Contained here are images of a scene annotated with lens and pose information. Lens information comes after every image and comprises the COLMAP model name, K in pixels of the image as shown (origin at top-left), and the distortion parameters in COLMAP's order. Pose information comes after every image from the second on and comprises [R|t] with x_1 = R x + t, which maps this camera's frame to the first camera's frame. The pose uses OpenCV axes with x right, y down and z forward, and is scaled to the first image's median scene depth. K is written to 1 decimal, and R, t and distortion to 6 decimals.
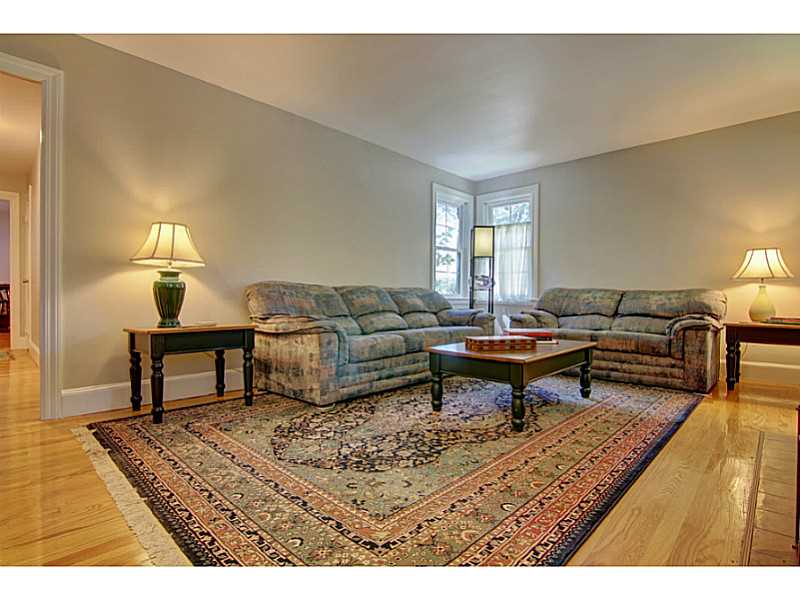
lens RADIAL K [[403.4, 0, 397.0], [0, 403.4, 299.6], [0, 0, 1]] dist [0.000496, 0.000048]
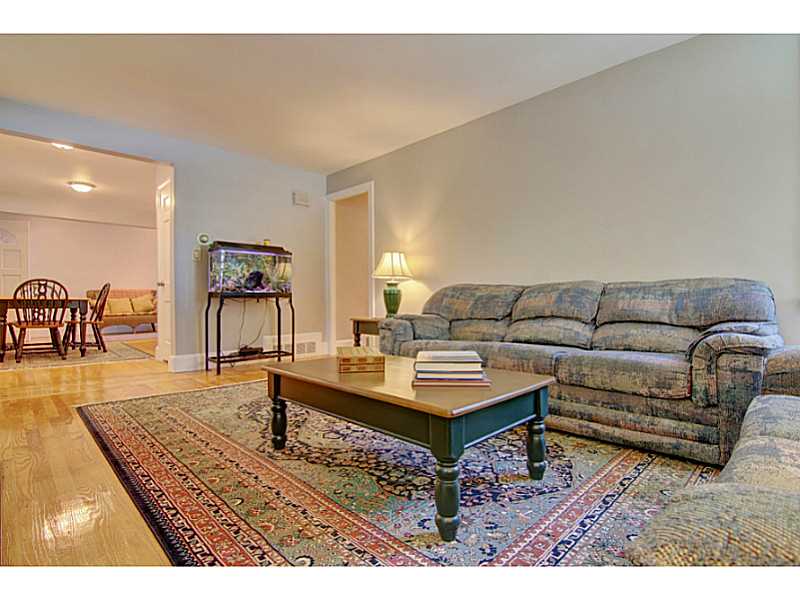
lens RADIAL K [[403.4, 0, 397.0], [0, 403.4, 299.6], [0, 0, 1]] dist [0.000496, 0.000048]
pose [[-0.040125, -0.005974, -0.999177, 1.046304], [0.002345, 0.999979, -0.006073, 0.003761], [0.999192, -0.002587, -0.040110, 1.151112]]
